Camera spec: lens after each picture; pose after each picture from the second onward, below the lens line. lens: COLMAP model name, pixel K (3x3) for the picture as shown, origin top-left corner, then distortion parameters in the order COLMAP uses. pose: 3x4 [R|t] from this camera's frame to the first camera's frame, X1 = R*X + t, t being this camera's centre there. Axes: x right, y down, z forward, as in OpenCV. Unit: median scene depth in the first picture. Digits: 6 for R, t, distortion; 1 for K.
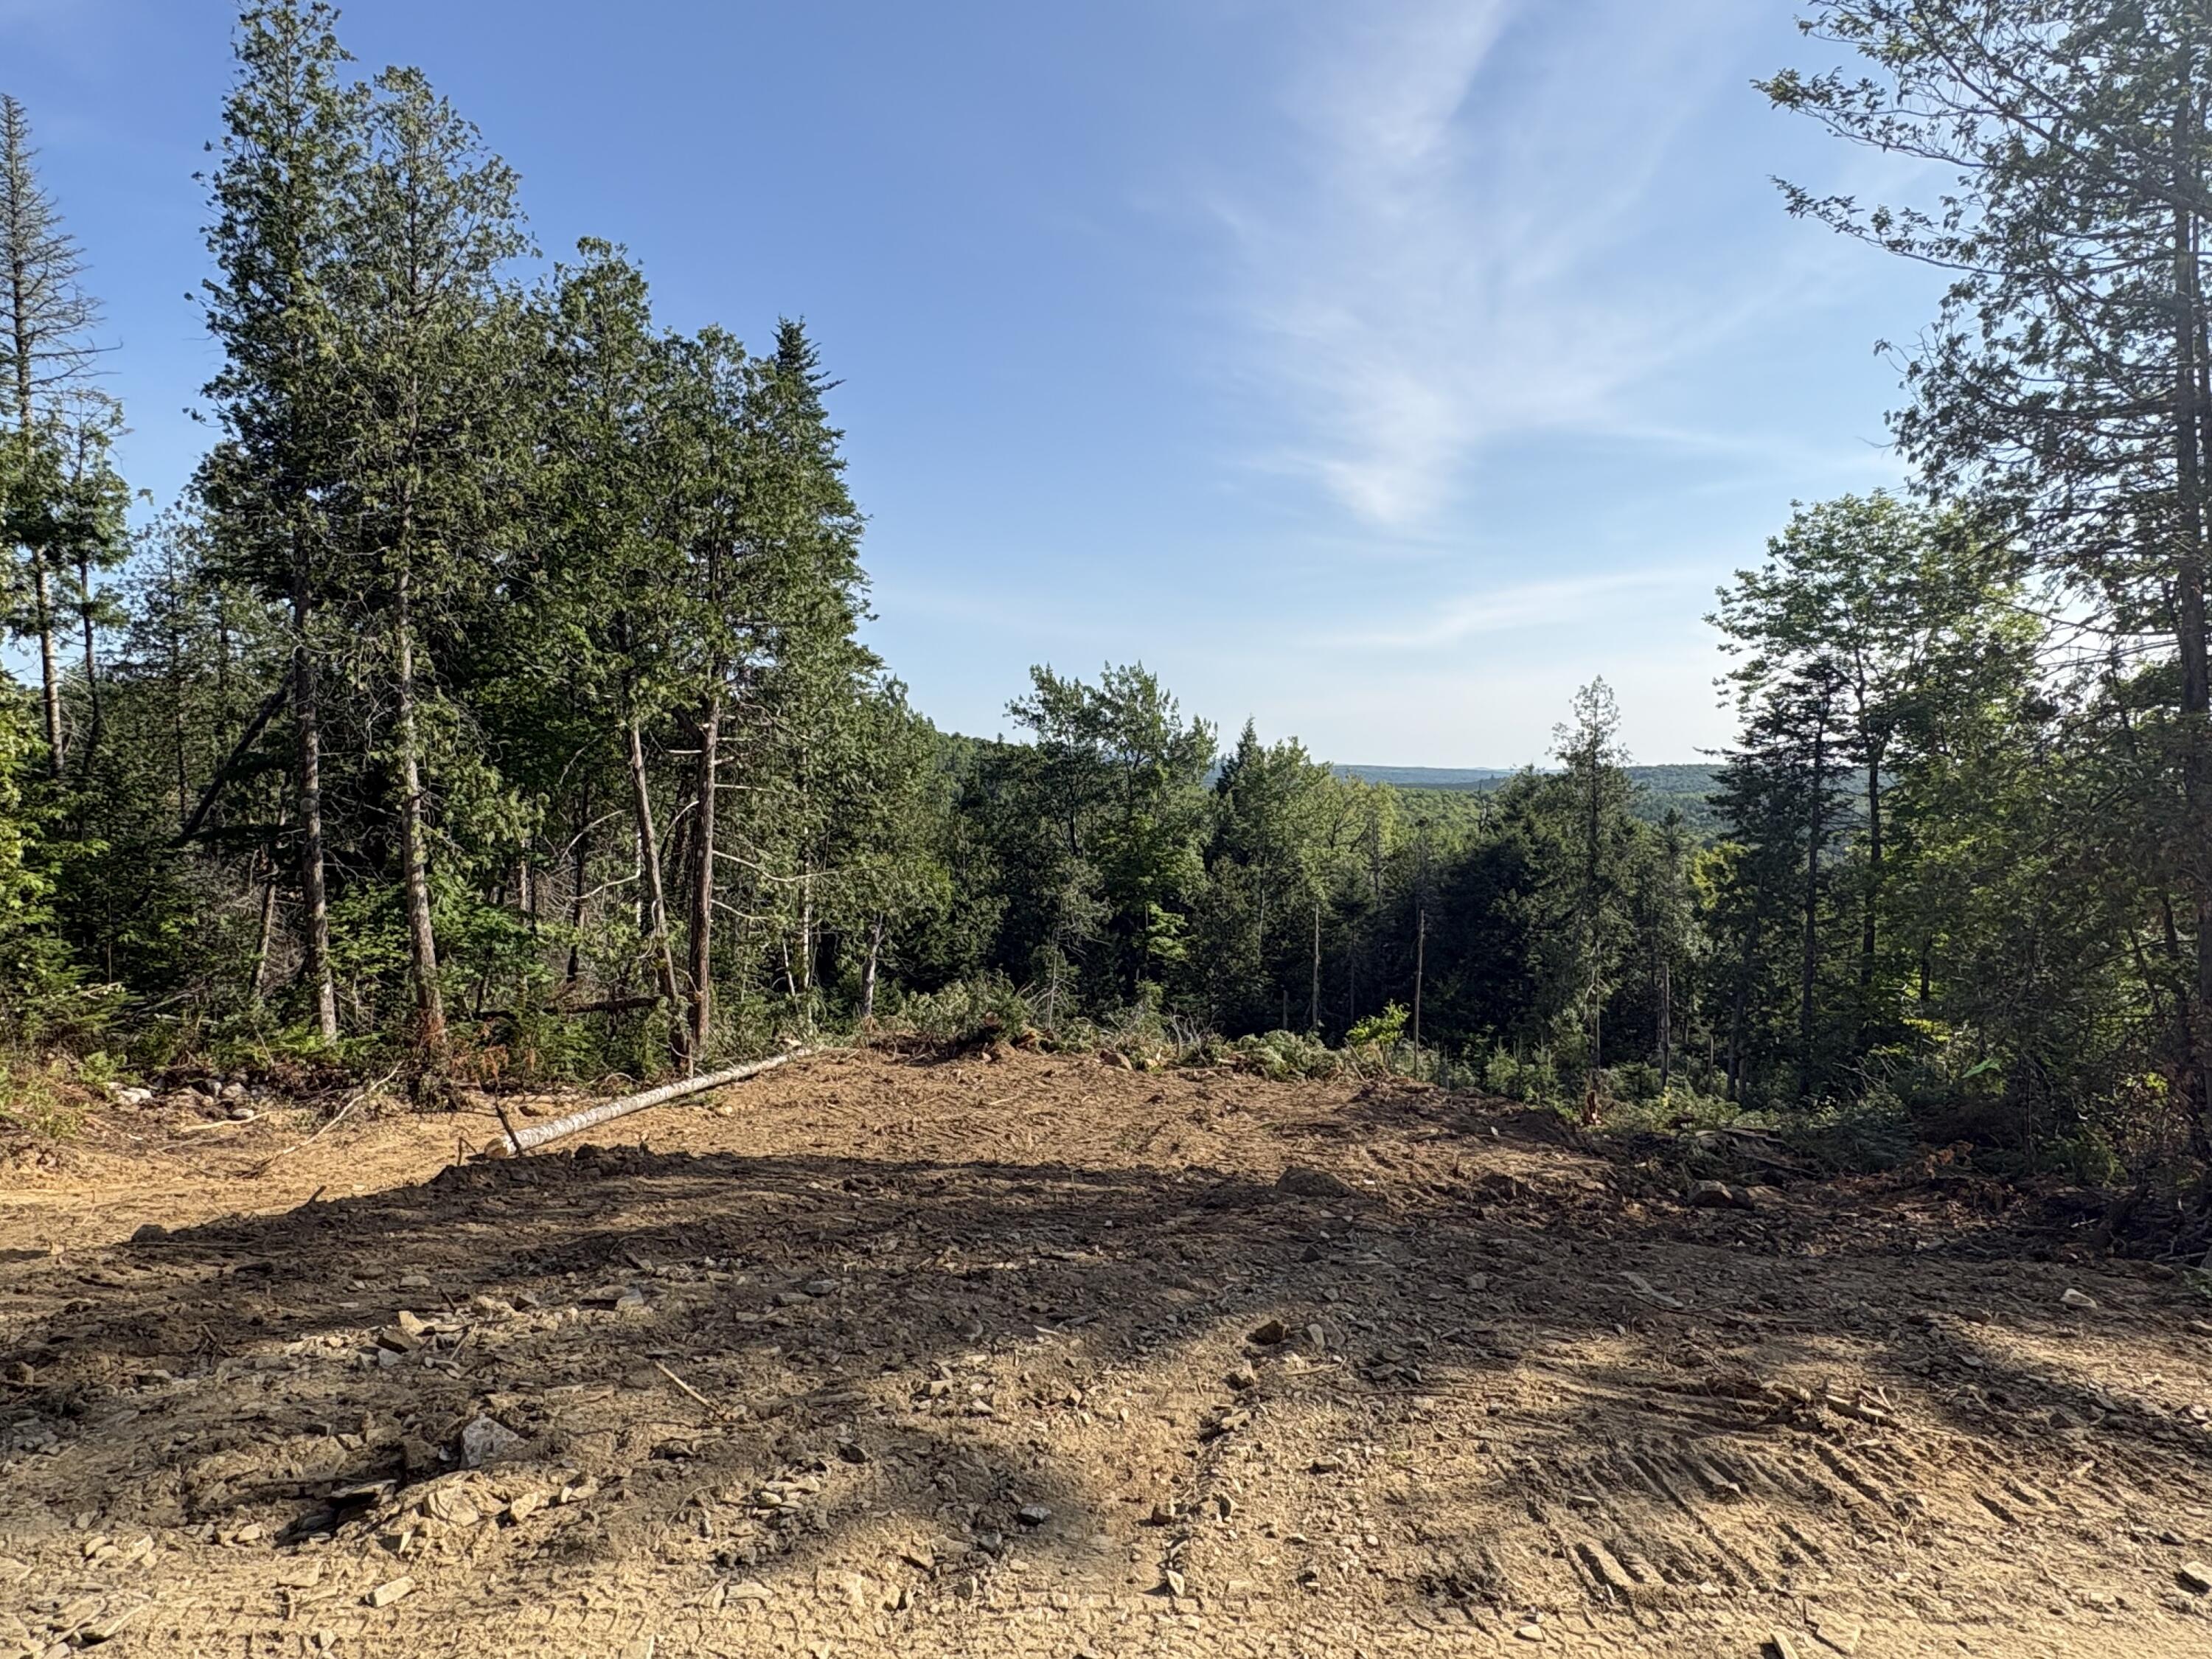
lens RADIAL K [[1296.1, 0, 1112.9], [0, 1296.1, 824.0], [0, 0, 1]] dist [-0.001088, 0.001955]
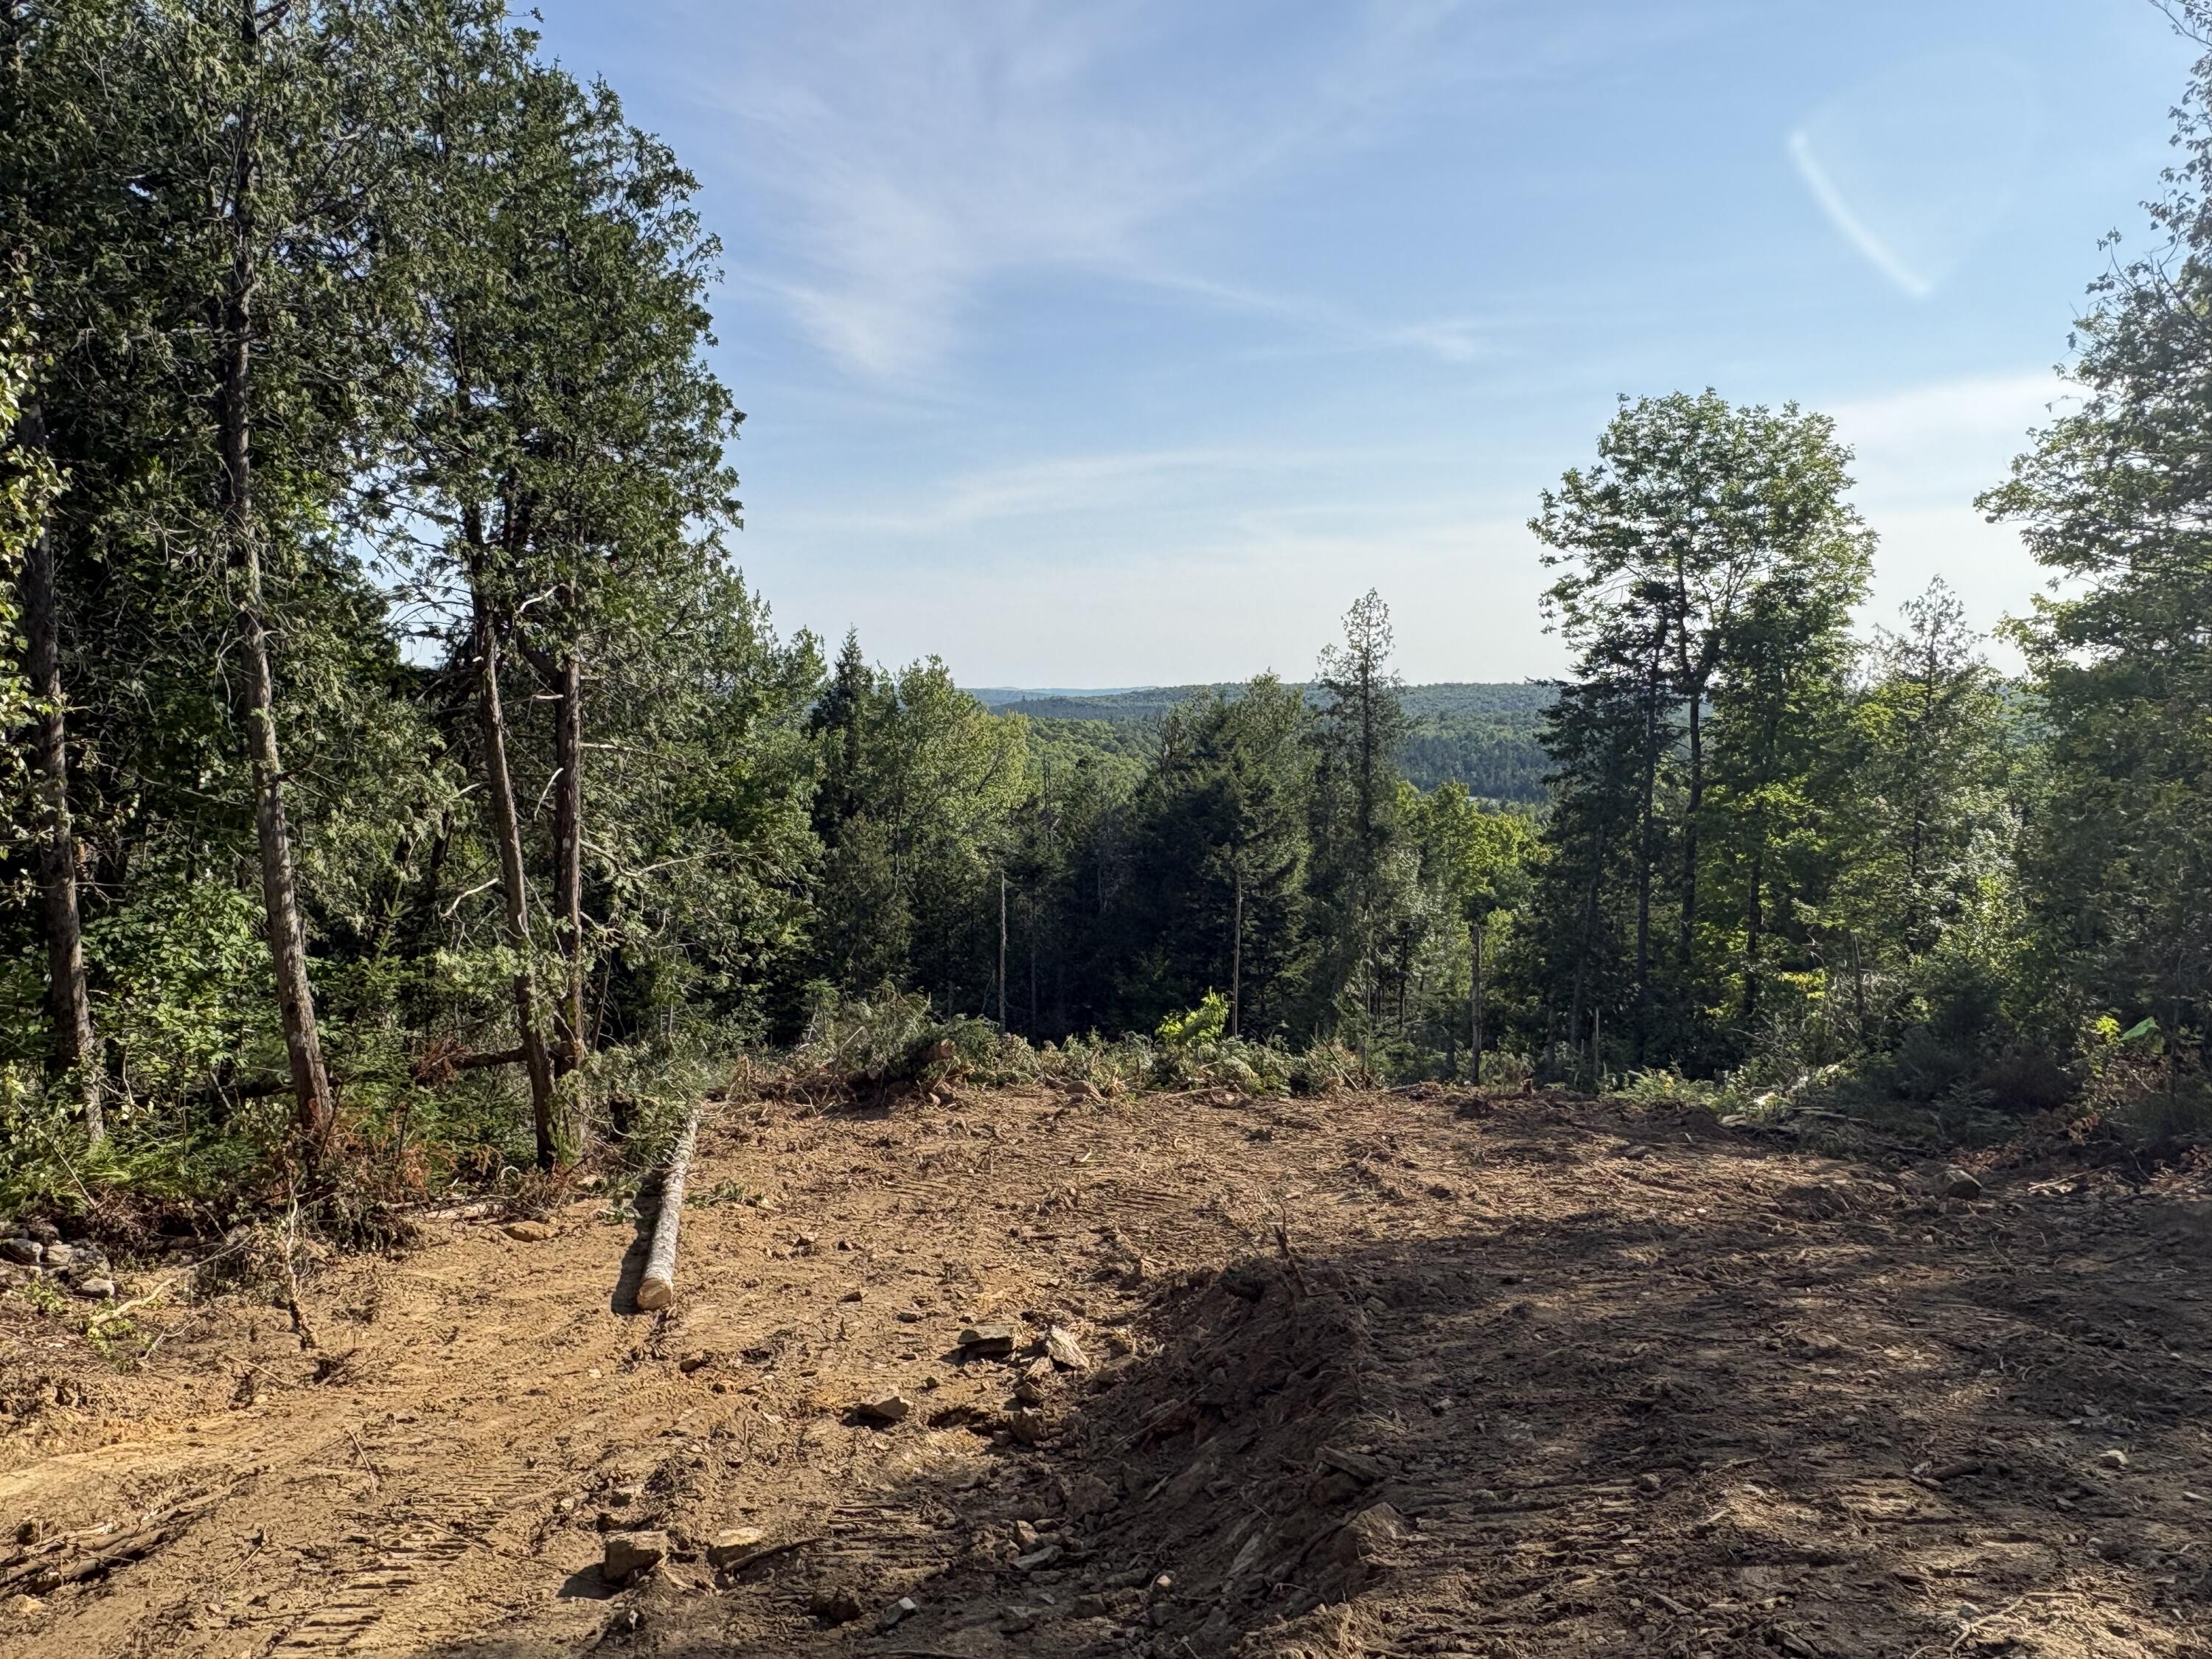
lens RADIAL K [[1669.3, 0, 1098.5], [0, 1669.3, 831.1], [0, 0, 1]] dist [-0.003510, 0.005514]
pose [[0.945057, -0.029528, 0.325568, -0.341991], [0.015646, 0.998857, 0.045174, -0.020060], [-0.326530, -0.037598, 0.944439, 0.059170]]
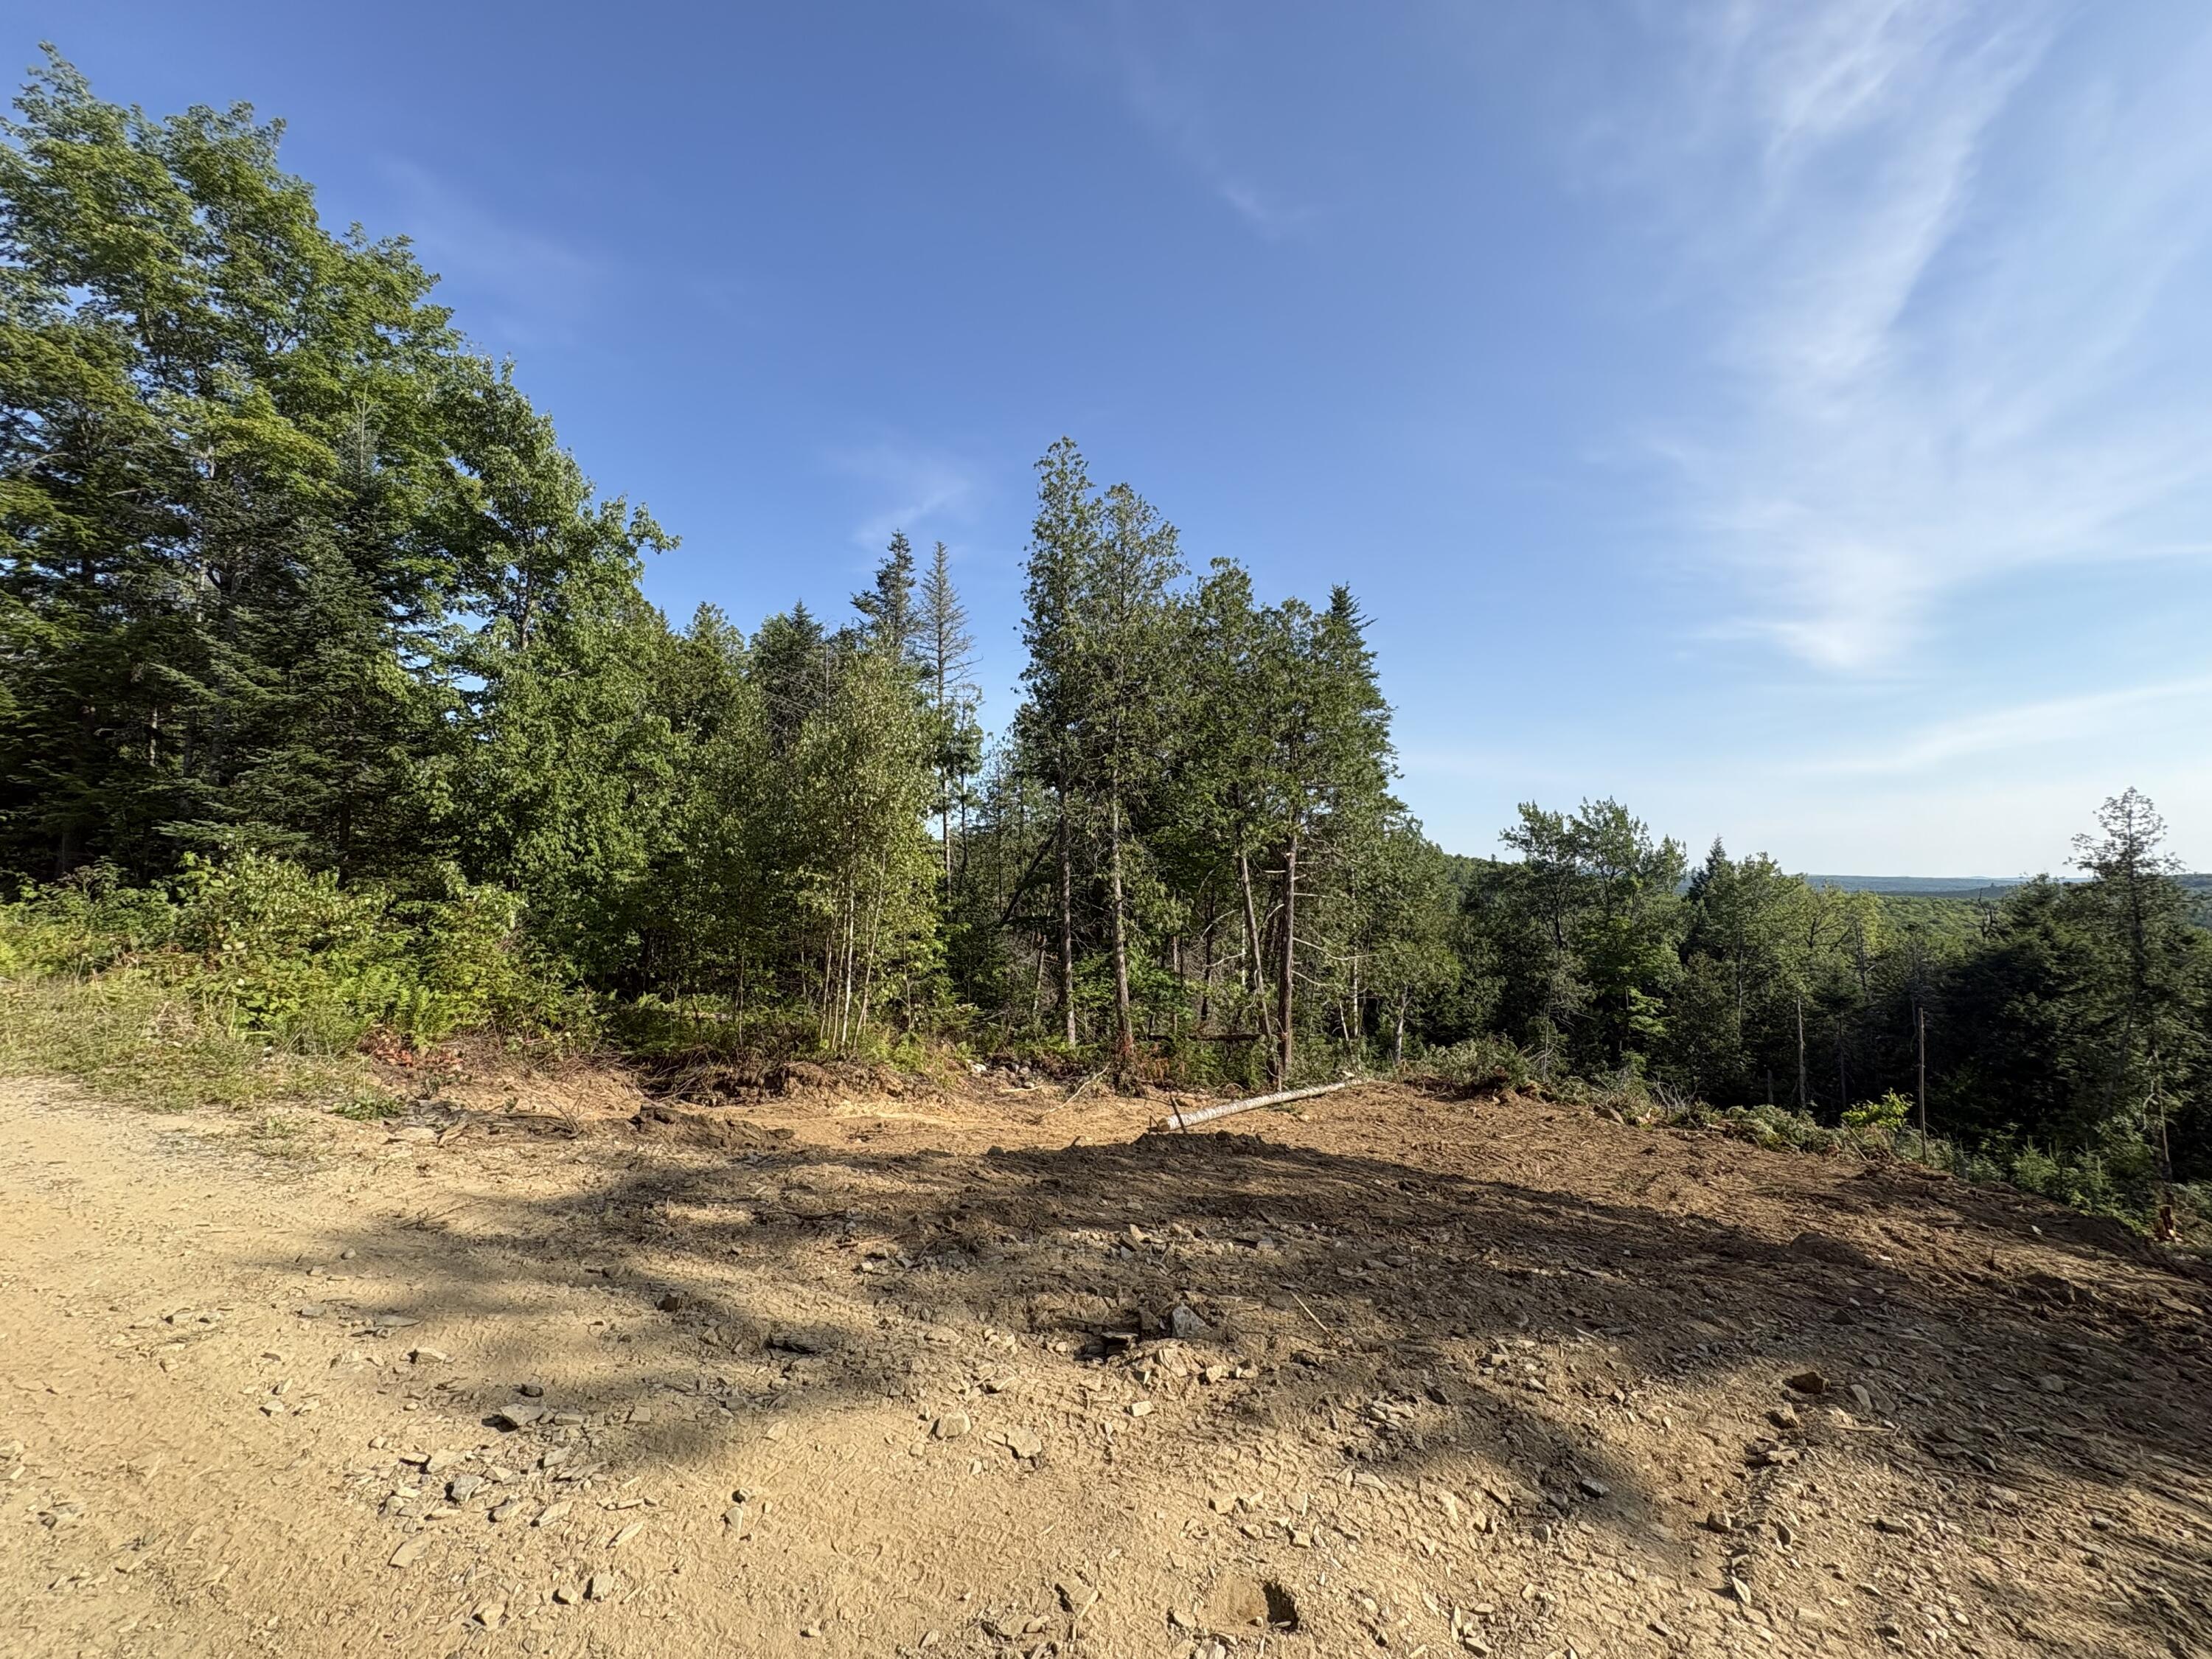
lens RADIAL K [[882.0, 0, 1103.4], [0, 882.0, 824.5], [0, 0, 1]] dist [0.002249, -0.000114]
pose [[0.876486, -0.036090, -0.480073, -0.006892], [-0.015200, 0.994615, -0.102522, -0.001512], [0.481188, 0.097156, 0.871217, -0.005363]]
